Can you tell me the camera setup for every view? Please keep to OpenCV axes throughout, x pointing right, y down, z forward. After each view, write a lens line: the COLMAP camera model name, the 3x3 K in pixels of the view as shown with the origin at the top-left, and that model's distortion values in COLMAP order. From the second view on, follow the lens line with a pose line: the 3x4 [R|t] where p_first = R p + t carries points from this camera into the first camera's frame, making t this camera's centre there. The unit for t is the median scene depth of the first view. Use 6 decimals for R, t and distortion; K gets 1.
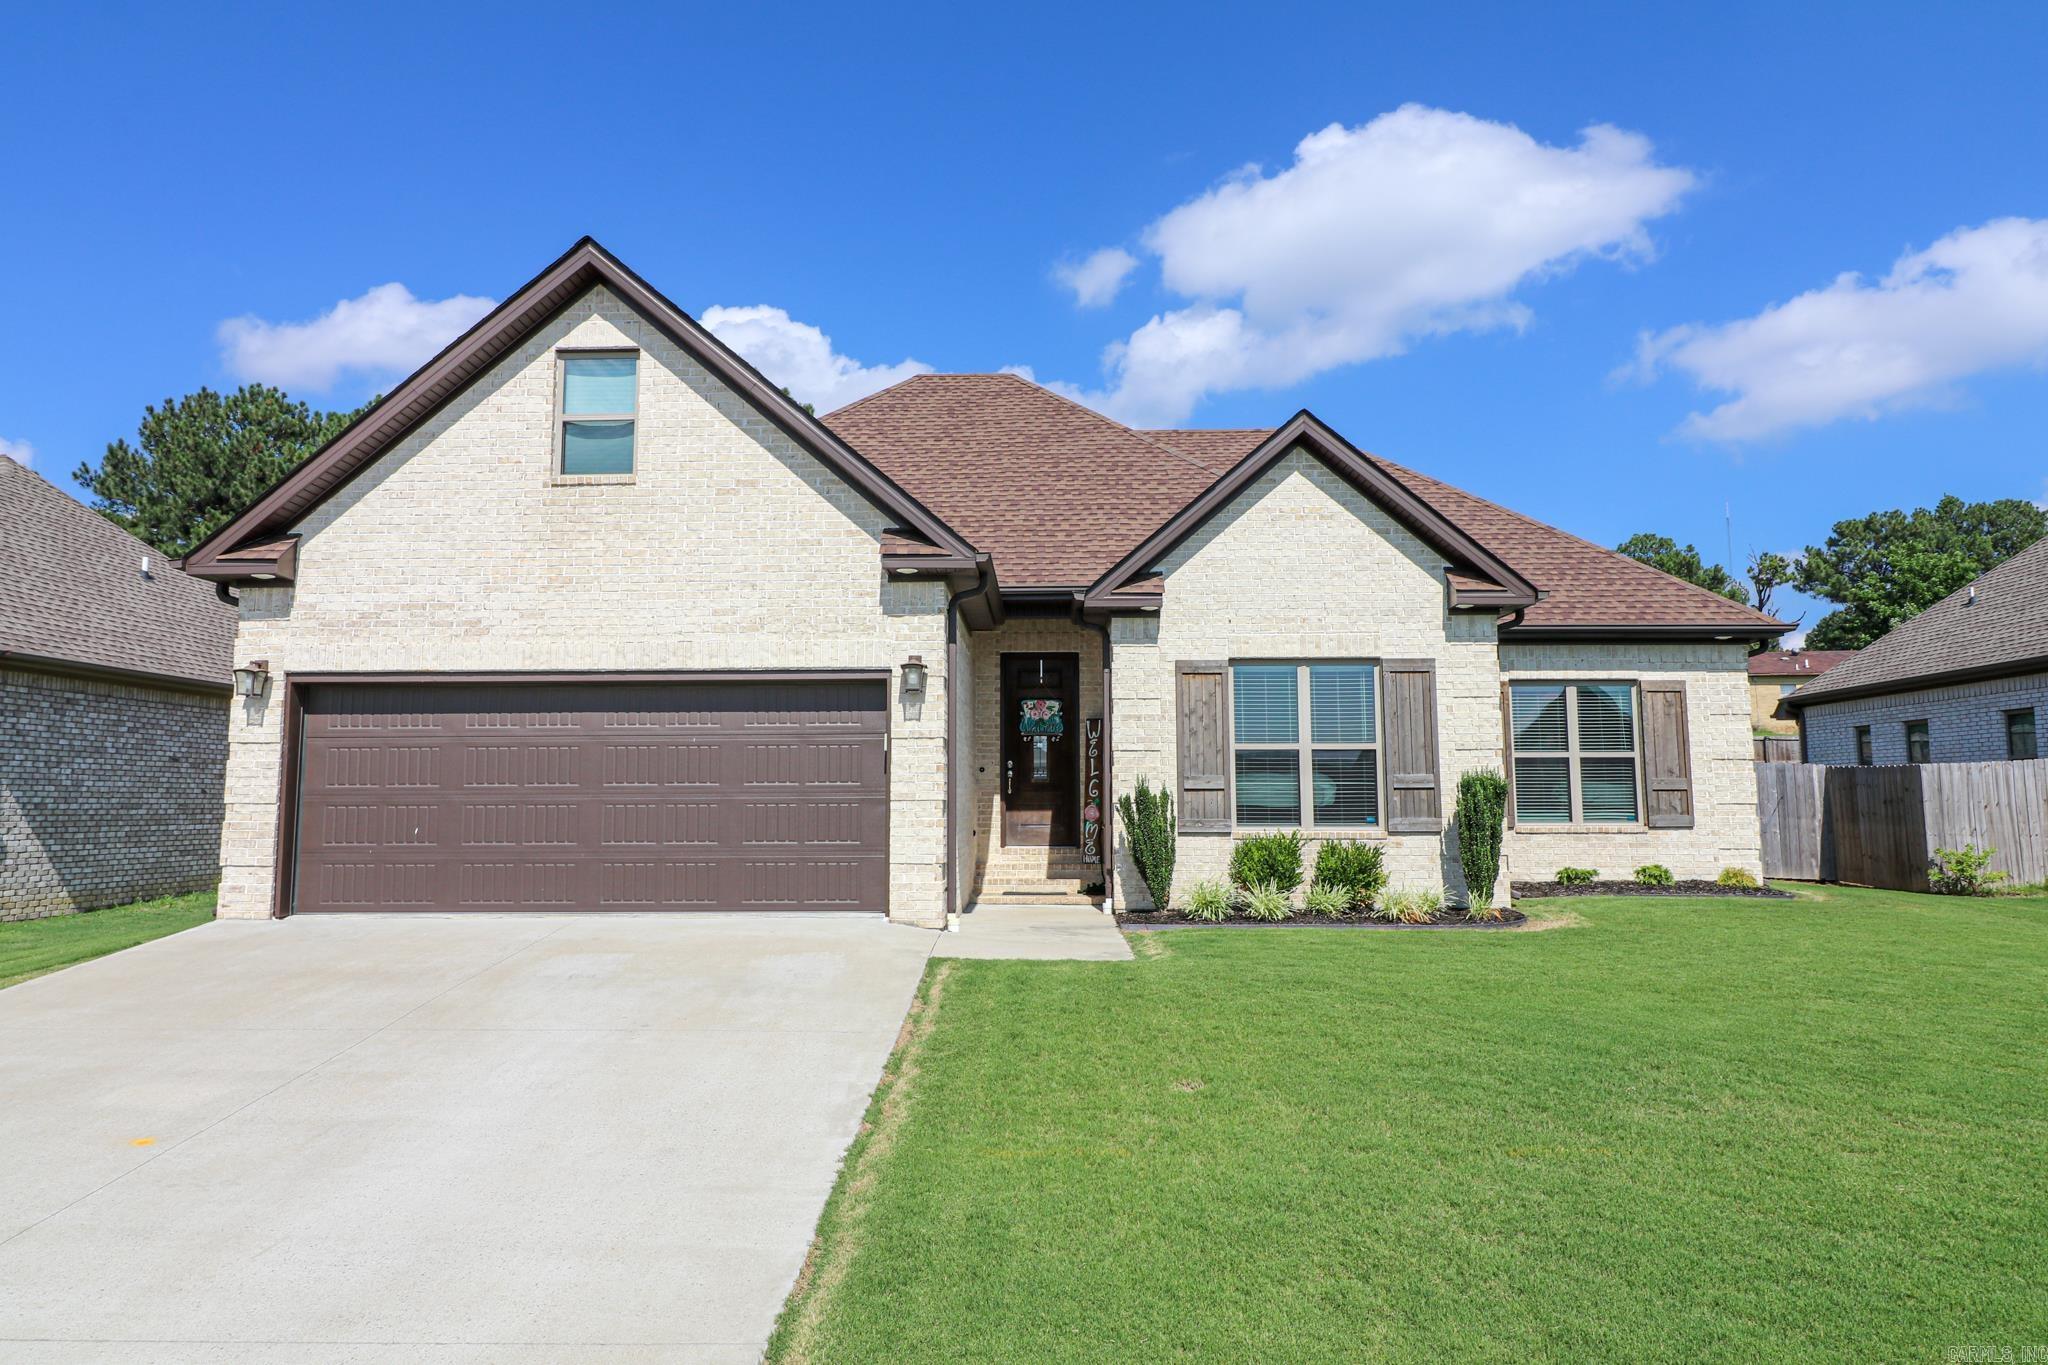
lens RADIAL K [[1242.8, 0, 1027.2], [0, 1242.8, 677.0], [0, 0, 1]] dist [0.005414, -0.001170]
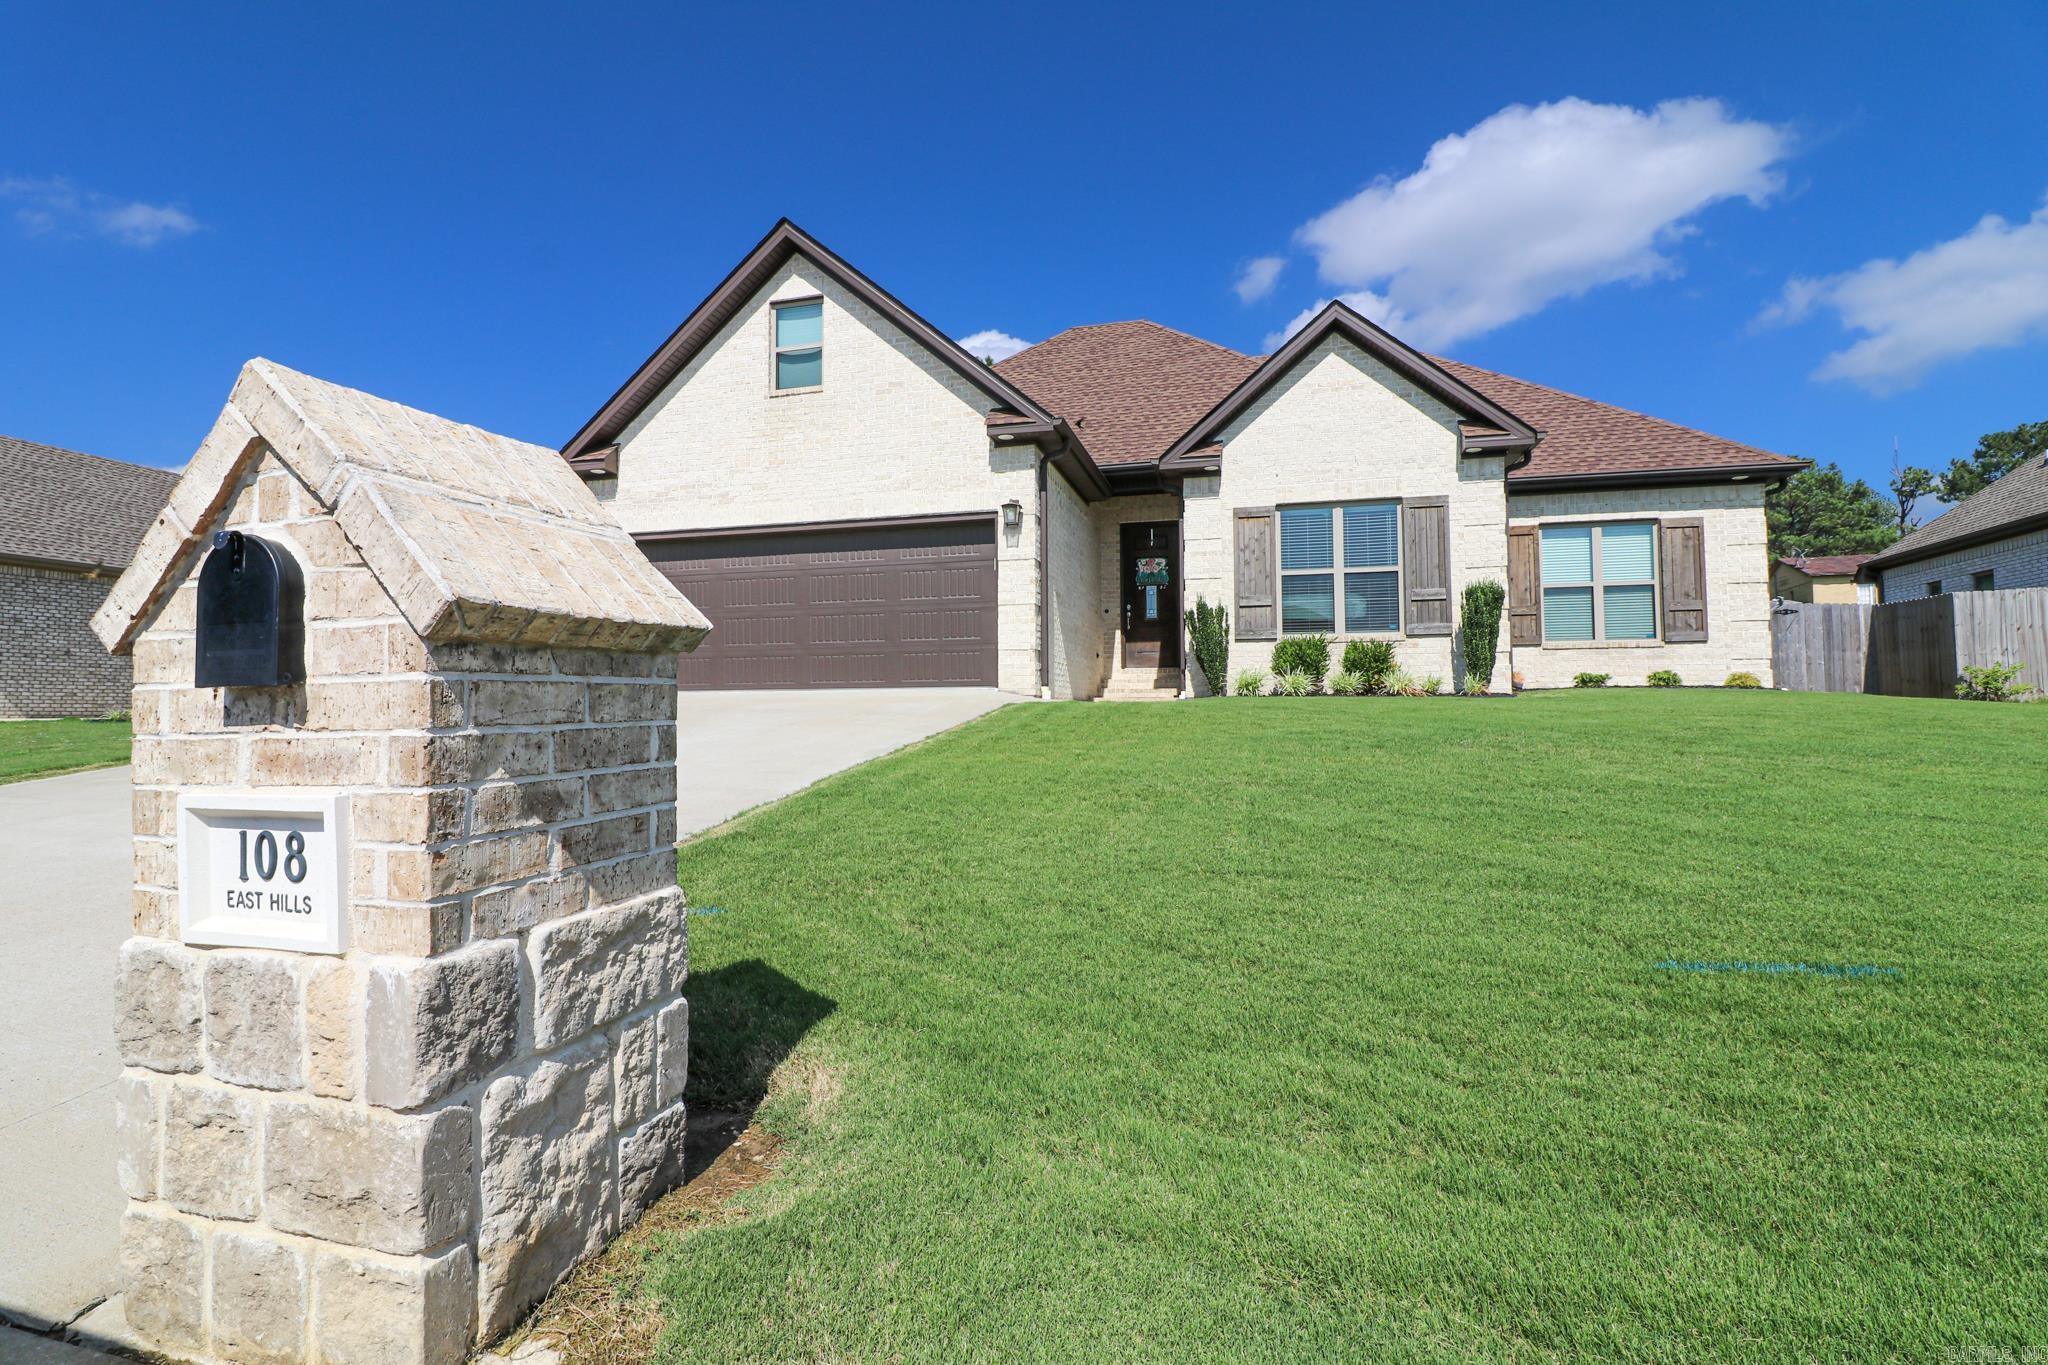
lens RADIAL K [[943.8, 0, 1006.6], [0, 943.8, 664.7], [0, 0, 1]] dist [-0.001556, -0.011767]
pose [[0.972216, -0.014240, -0.233653, 0.117774], [0.028889, 0.997817, 0.059392, 0.084555], [0.232297, -0.064491, 0.970504, -0.018873]]
